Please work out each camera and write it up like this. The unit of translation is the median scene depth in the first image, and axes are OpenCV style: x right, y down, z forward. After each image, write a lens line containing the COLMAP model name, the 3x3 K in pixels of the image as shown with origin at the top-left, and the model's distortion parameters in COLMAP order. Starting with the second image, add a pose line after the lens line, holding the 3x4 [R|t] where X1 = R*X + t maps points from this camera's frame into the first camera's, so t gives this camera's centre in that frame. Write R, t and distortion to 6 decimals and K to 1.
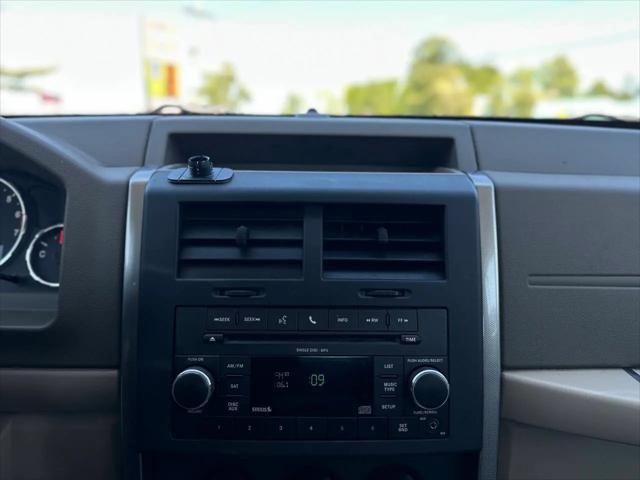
lens RADIAL K [[452.5, 0, 320.0], [0, 452.5, 240.0], [0, 0, 1]] dist [0.071698, -0.109503]
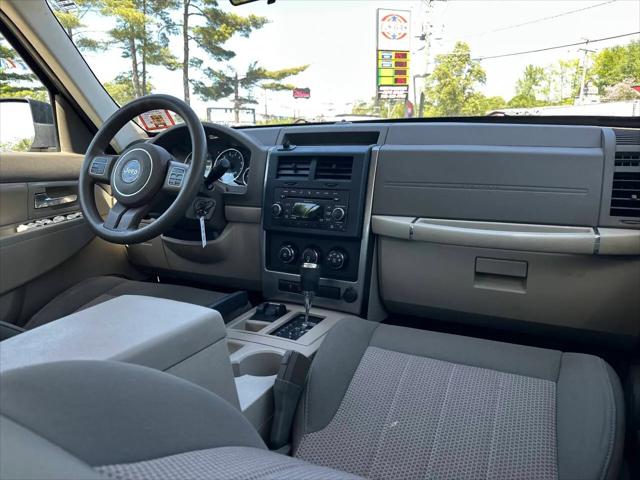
lens RADIAL K [[452.5, 0, 320.0], [0, 452.5, 240.0], [0, 0, 1]] dist [0.071698, -0.109503]
pose [[0.883892, 0.074228, -0.461763, 1.443525], [-0.057250, 0.997072, 0.050693, 0.320567], [0.464174, -0.018371, 0.885553, -1.682078]]
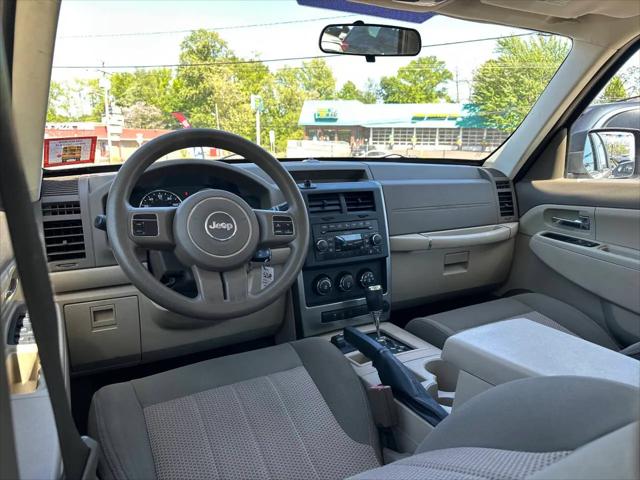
lens RADIAL K [[452.5, 0, 320.0], [0, 452.5, 240.0], [0, 0, 1]] dist [0.071698, -0.109503]
pose [[0.893347, -0.096983, 0.438778, -1.648863], [0.090697, 0.995252, 0.035323, 0.138102], [-0.440121, 0.008240, 0.897901, -1.947743]]
